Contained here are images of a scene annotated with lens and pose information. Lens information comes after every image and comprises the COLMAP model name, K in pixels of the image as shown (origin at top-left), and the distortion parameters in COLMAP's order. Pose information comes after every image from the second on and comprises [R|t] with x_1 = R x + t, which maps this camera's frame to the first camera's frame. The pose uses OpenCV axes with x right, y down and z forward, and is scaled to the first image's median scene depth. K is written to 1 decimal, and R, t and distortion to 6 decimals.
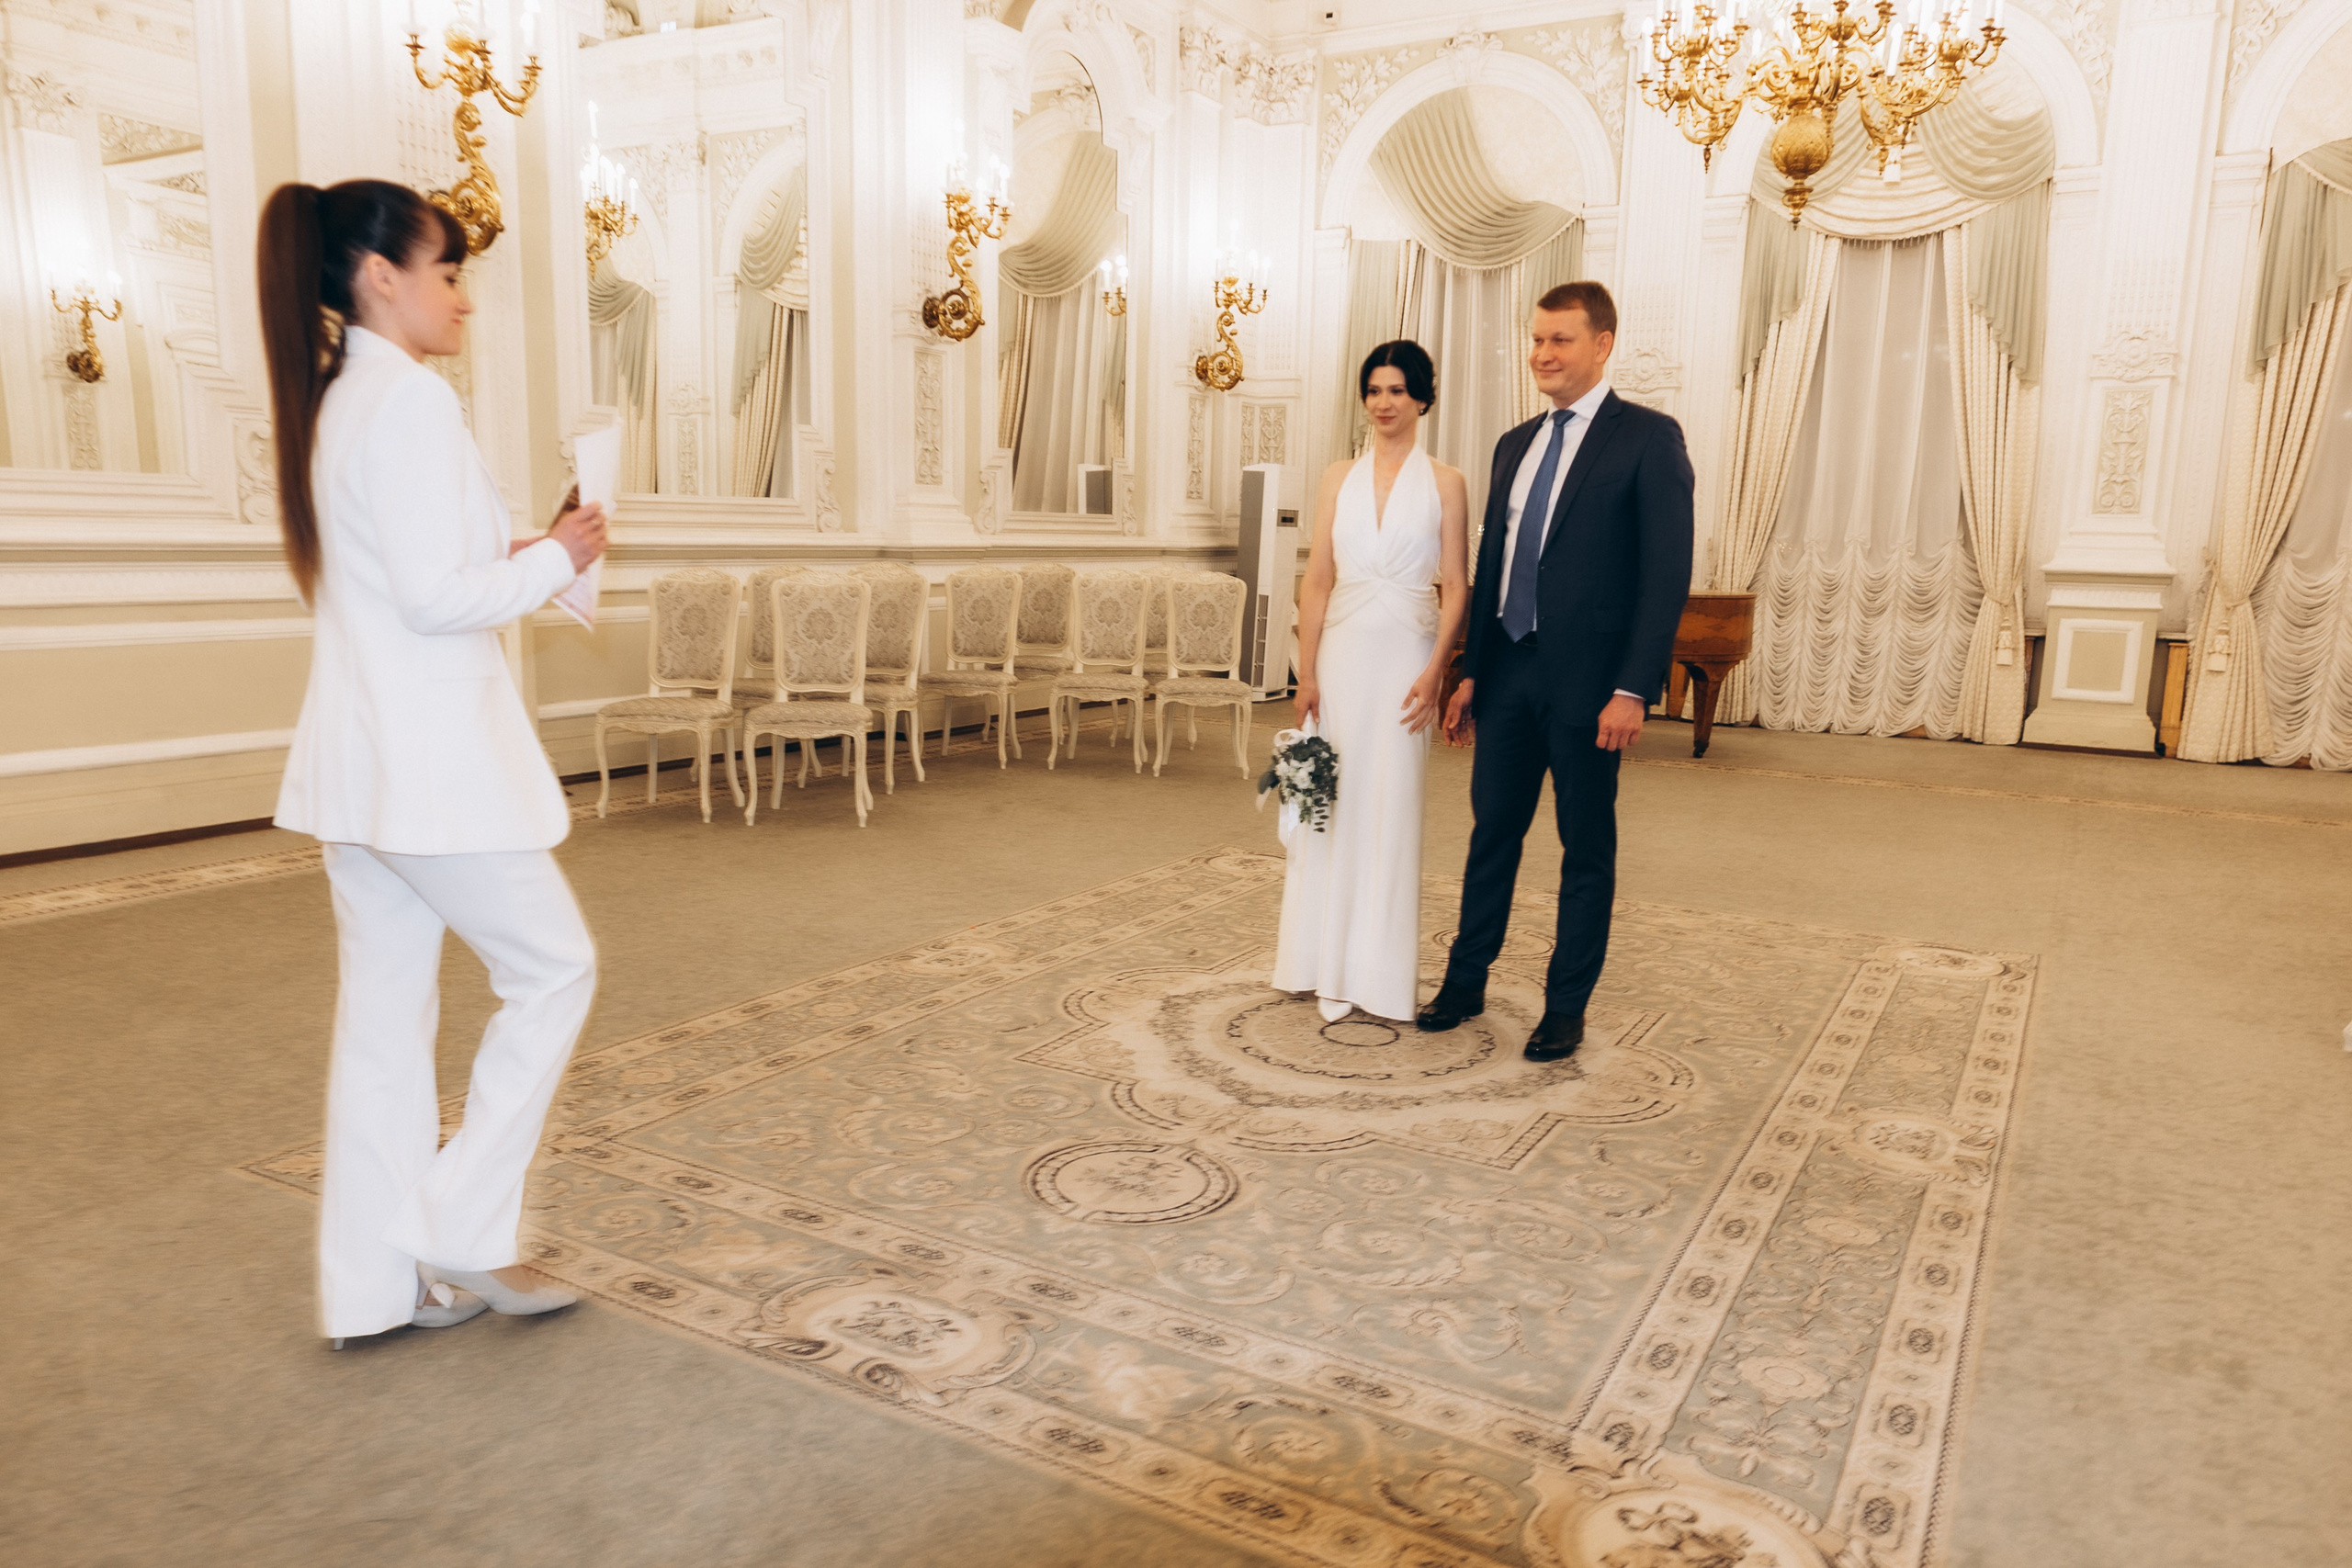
lens RADIAL K [[1607.8, 0, 1179.6], [0, 1607.8, 807.2], [0, 0, 1]] dist [0.010326, -0.007013]
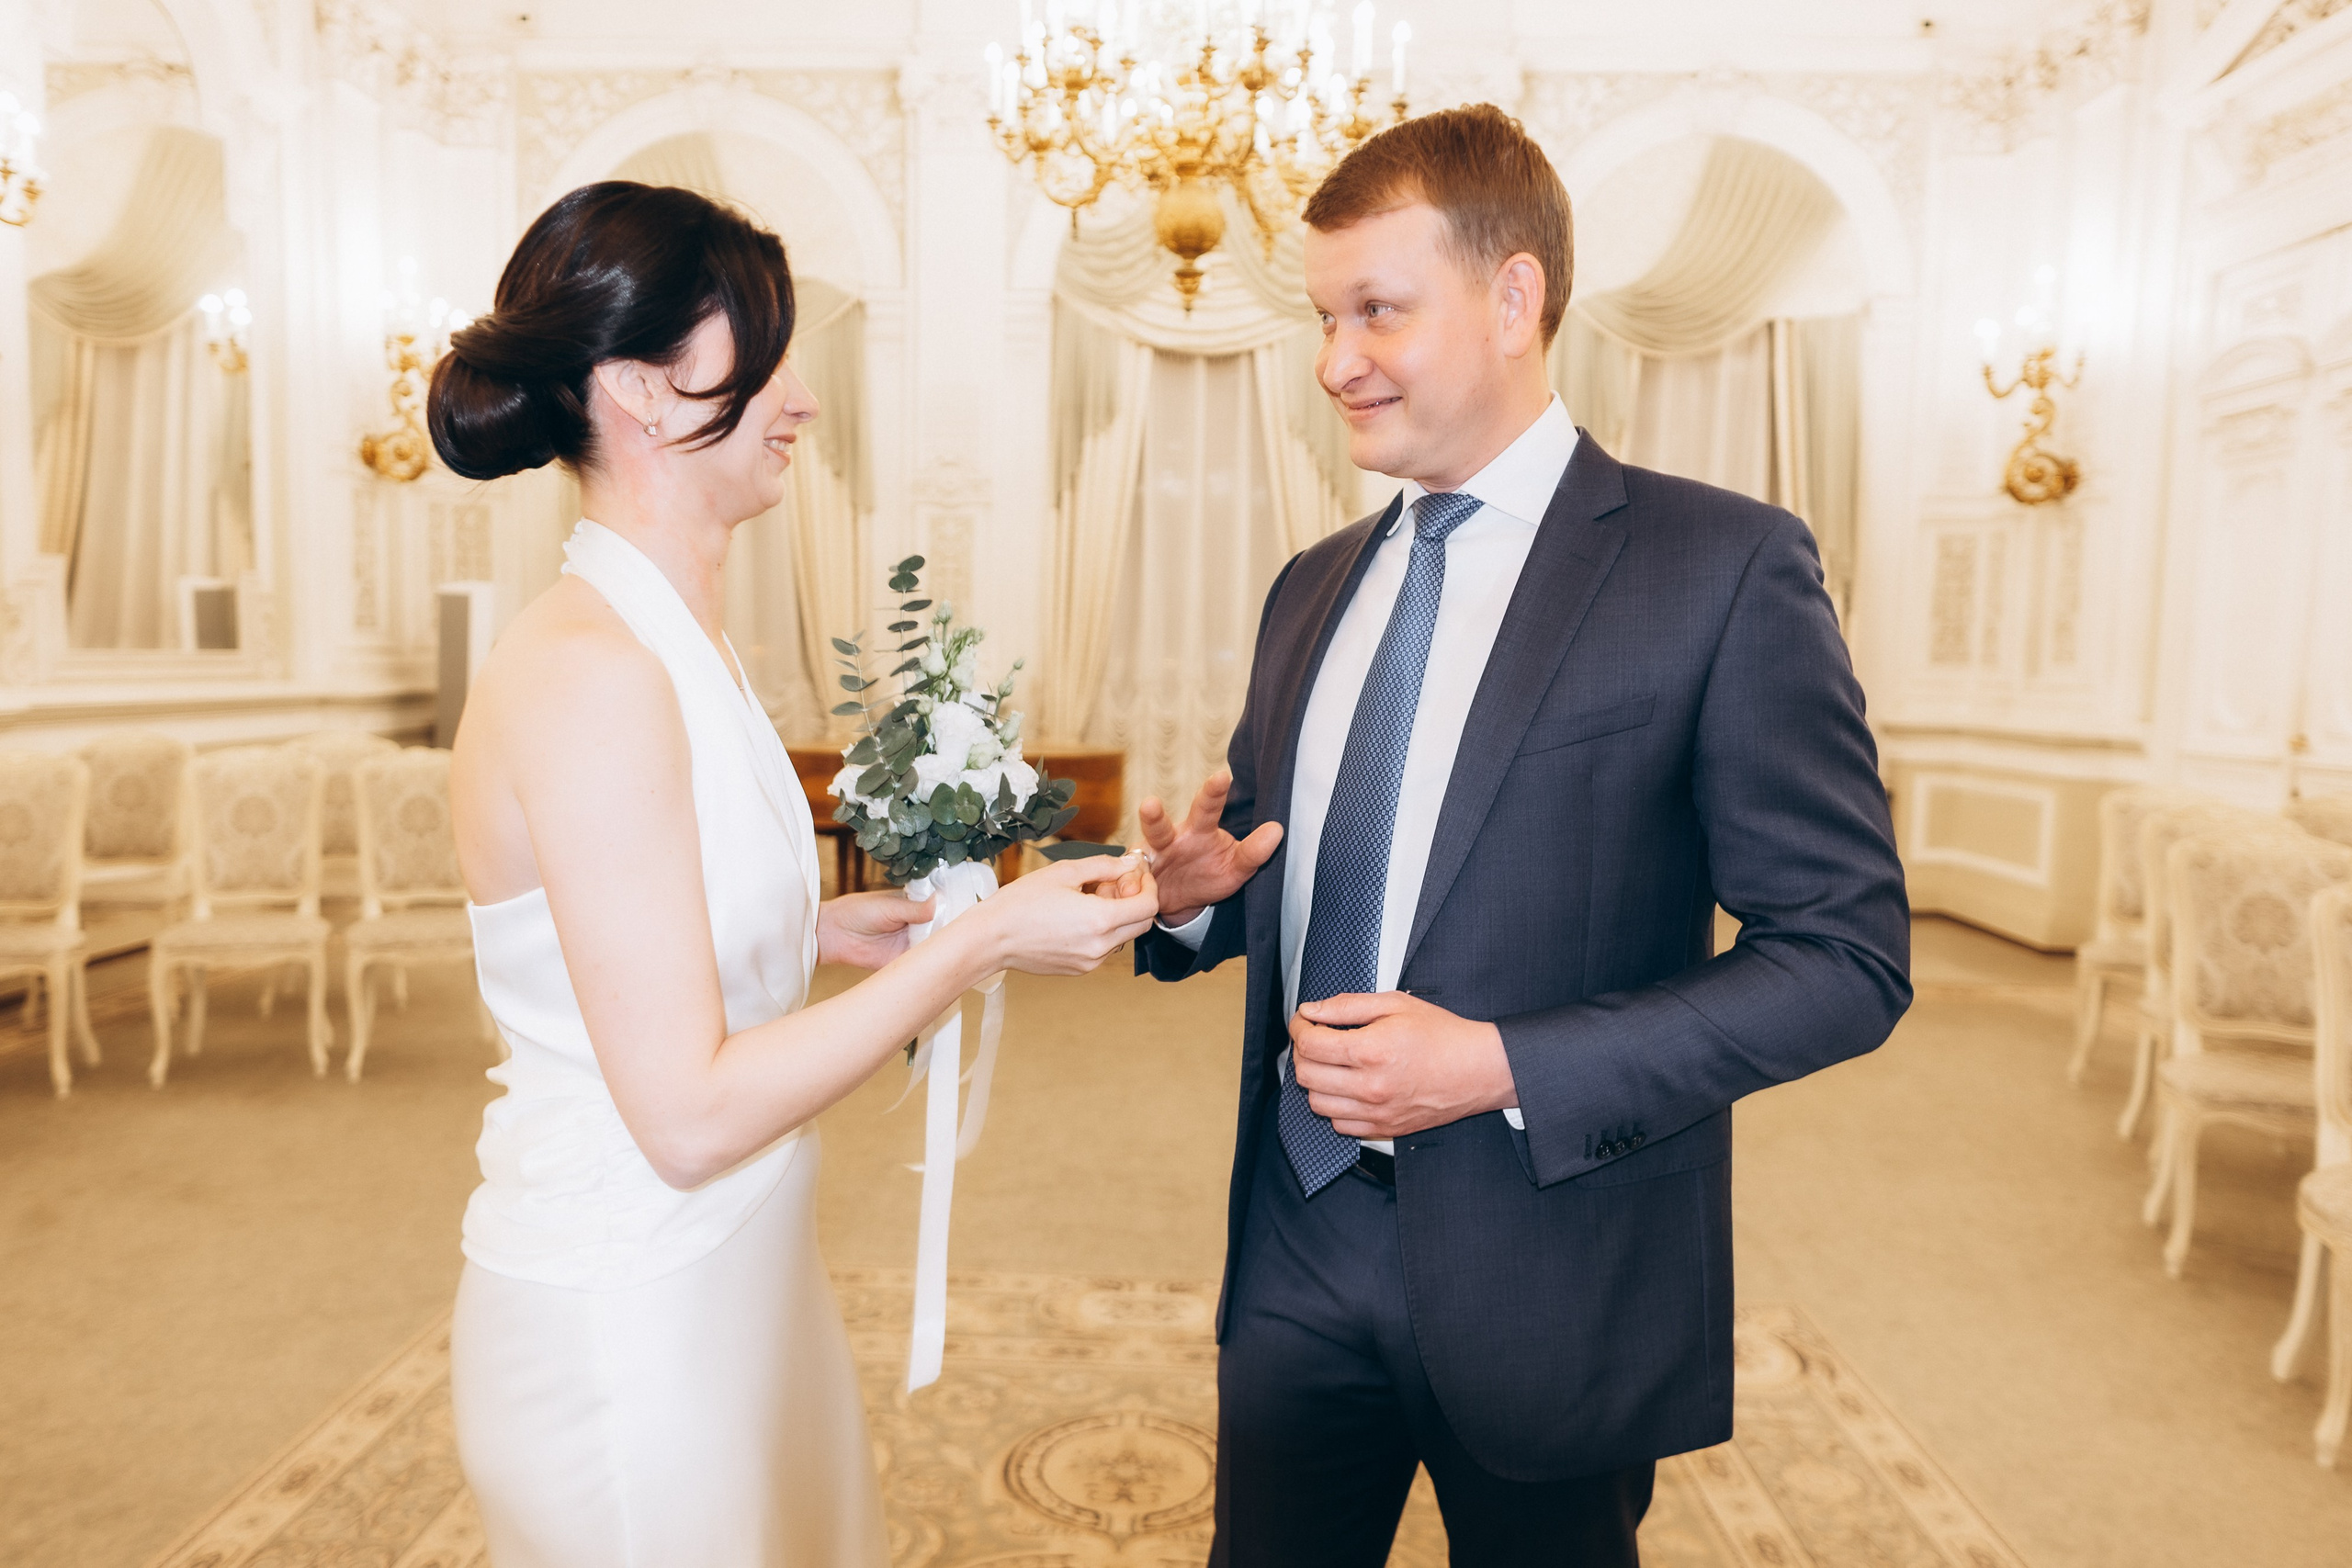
lens RADIAL K [[1607.8, 0, 1131.0], [0, 1607.8, 798.4], [0, 0, 1]] dist [0.010326, -0.007013]
pose [[0.889796, -0.044431, 0.454191, -0.021375], [0.076940, 0.995608, -0.053335, -0.059979], [-0.449827, 0.082403, 0.889306, 0.245036]]
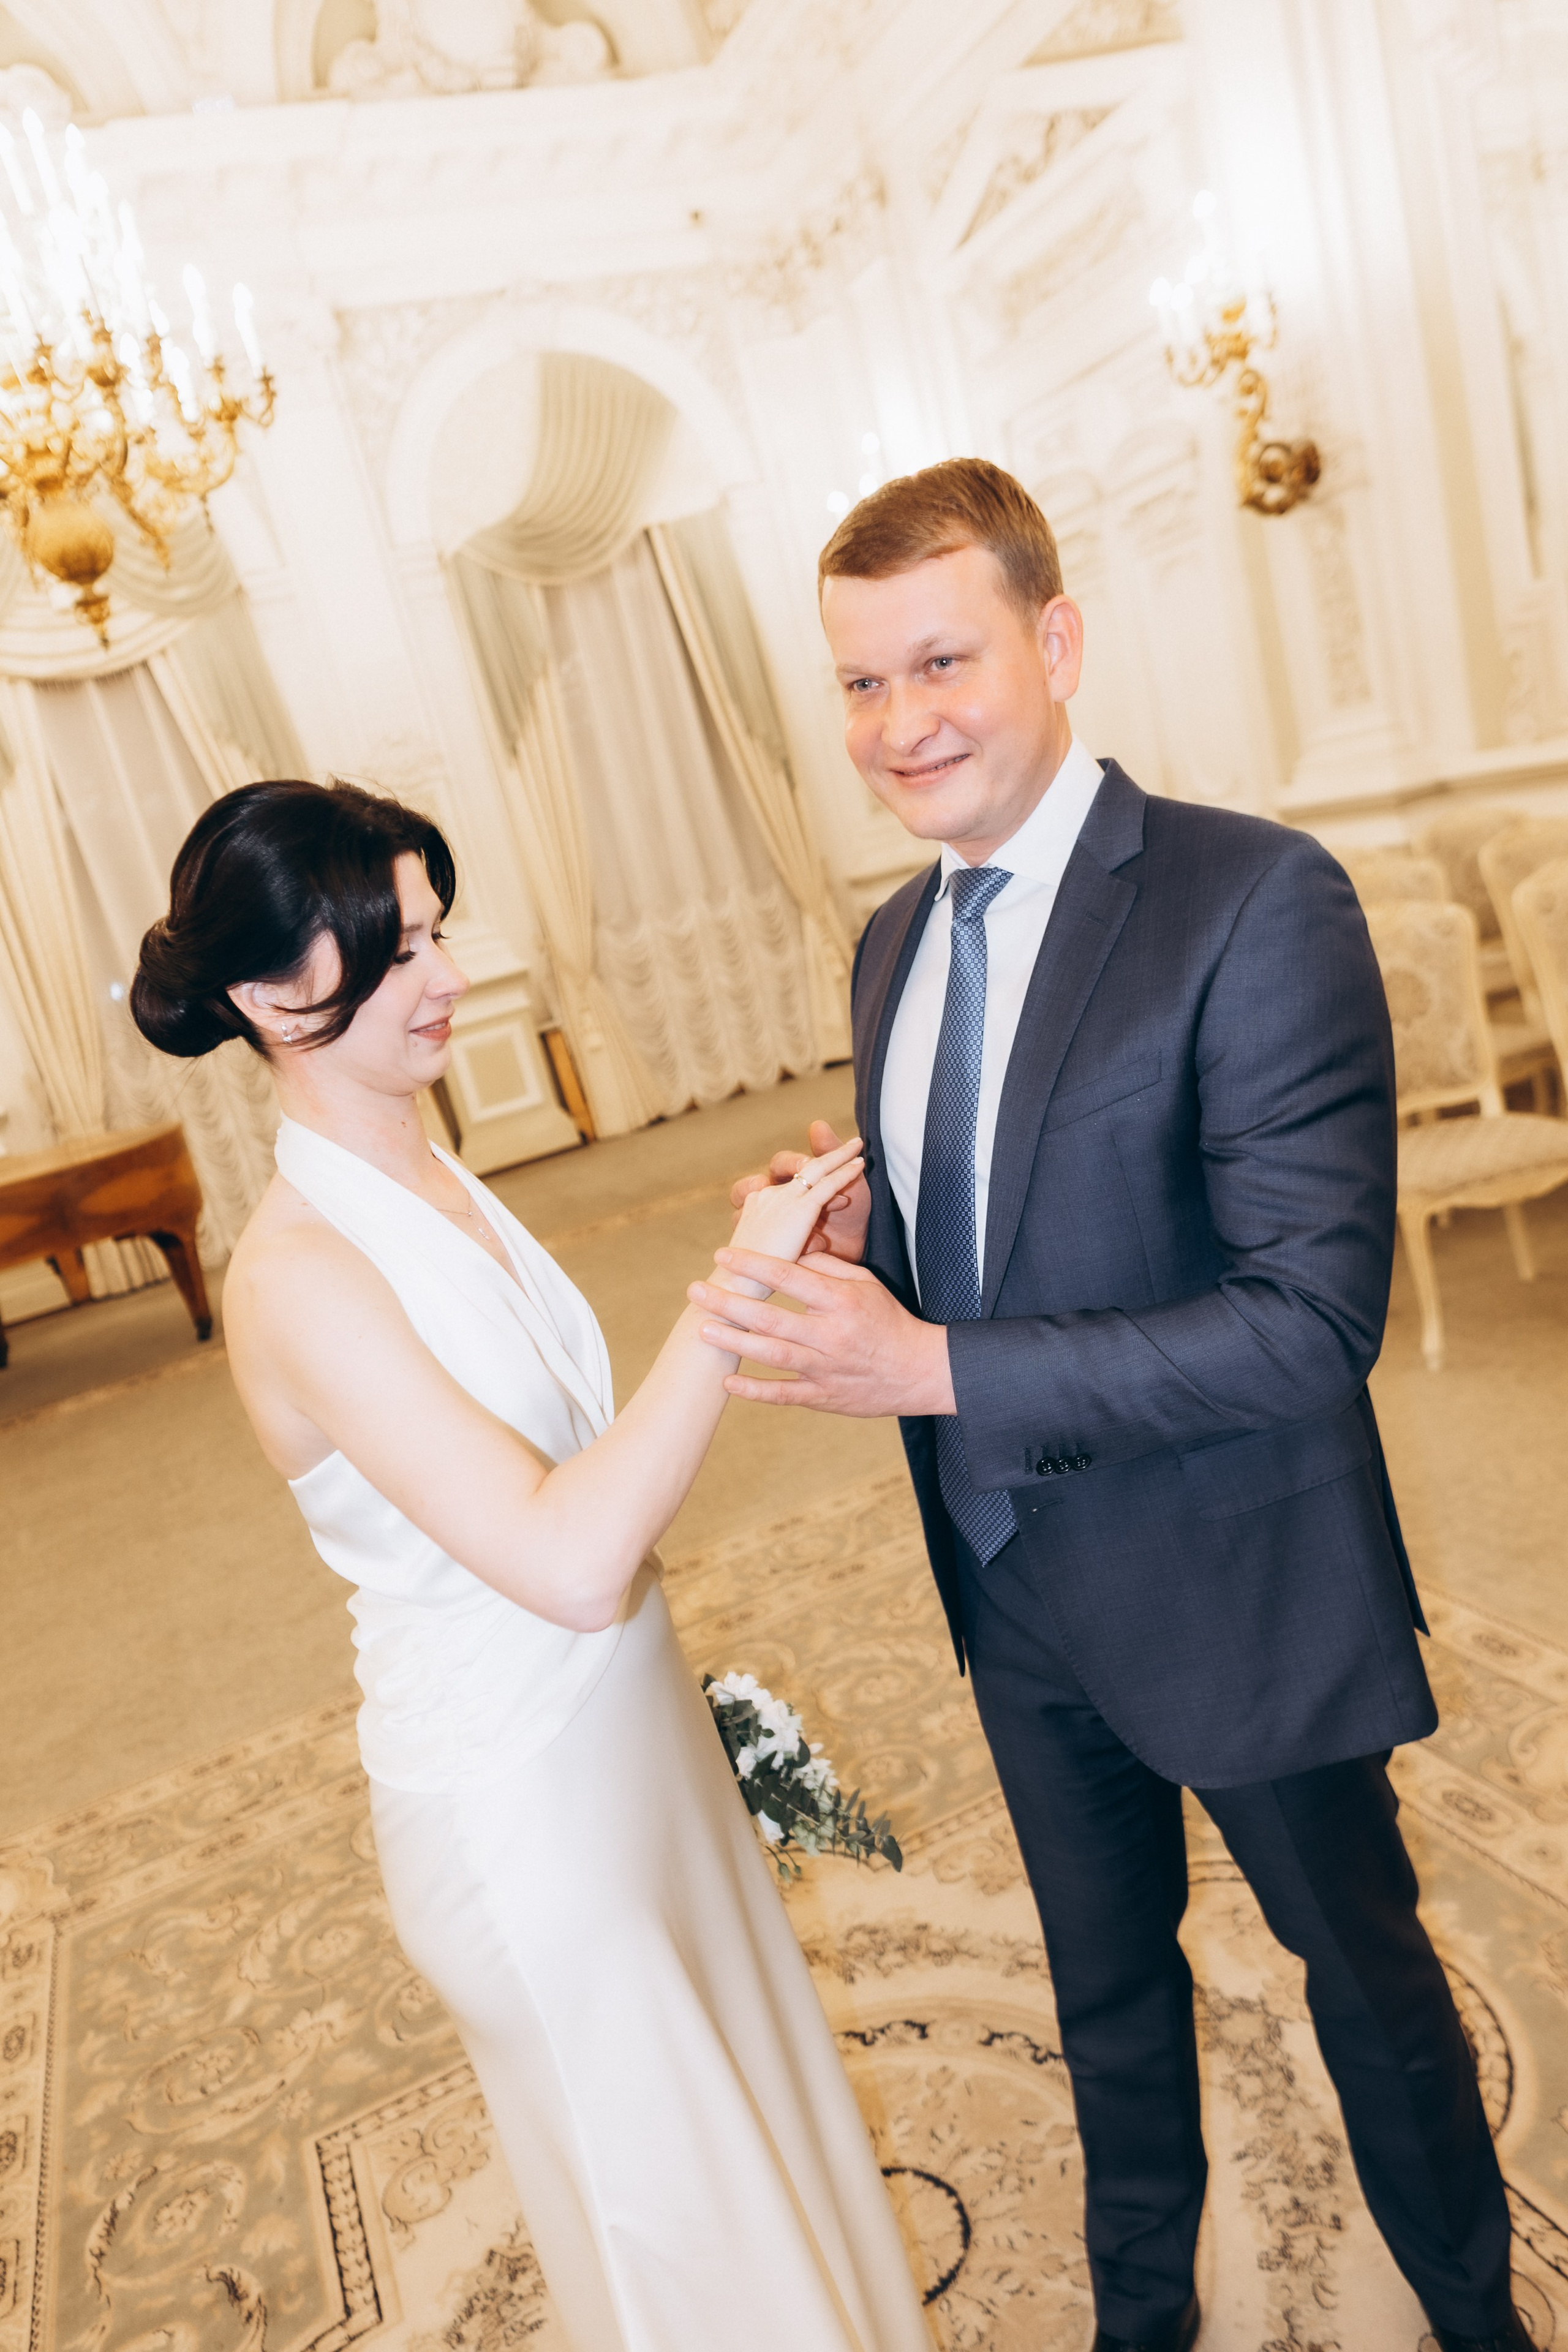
lens RADIAL K [[1607.9, 0, 791.2], [0, 1607.9, 1200.2], [0, 0, 1]] dist [0.010326, -0.007013]
pose [[0.576463, -0.350239, 0.738257, -0.059660], [0.382186, 0.914134, 0.135250, -0.086347], [-0.722236, 0.204185, 0.660821, 0.267524]]
